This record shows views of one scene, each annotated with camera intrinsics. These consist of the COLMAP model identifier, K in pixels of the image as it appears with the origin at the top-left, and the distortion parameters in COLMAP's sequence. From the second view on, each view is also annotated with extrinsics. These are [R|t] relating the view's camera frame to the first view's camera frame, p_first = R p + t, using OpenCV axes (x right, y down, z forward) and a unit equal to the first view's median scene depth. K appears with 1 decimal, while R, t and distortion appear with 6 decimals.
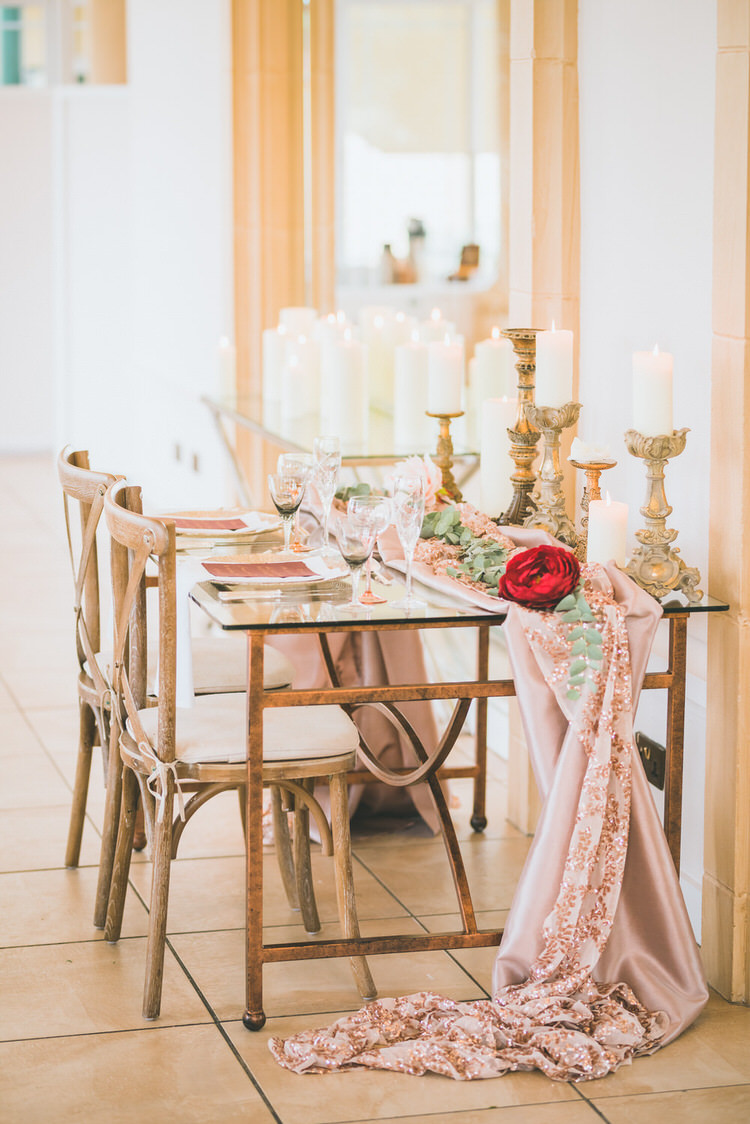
lens RADIAL K [[1075.3, 0, 375.0], [0, 1075.3, 562.0], [0, 0, 1]] dist [-0.006422, -0.000844]
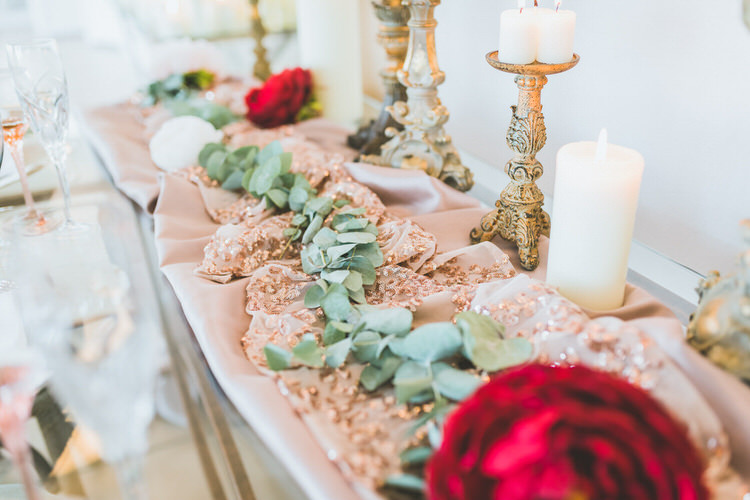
lens RADIAL K [[717.5, 0, 372.6], [0, 717.5, 260.6], [0, 0, 1]] dist [-0.006422, -0.000844]
pose [[0.977510, -0.122306, 0.171798, 0.057565], [0.082799, 0.971813, 0.220737, -0.079910], [-0.193953, -0.201548, 0.960084, 0.660686]]
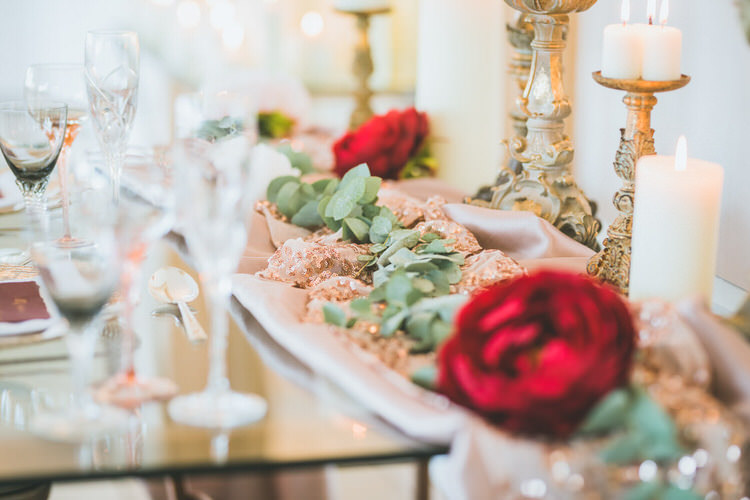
lens RADIAL K [[1351.4, 0, 375.0], [0, 1351.4, 250.0], [0, 0, 1]] dist [-0.035992, 0.033245]
pose [[0.998515, 0.000834, 0.054468, 0.052110], [-0.001747, 0.999859, 0.016730, -0.024975], [-0.054447, -0.016800, 0.998375, 0.400725]]
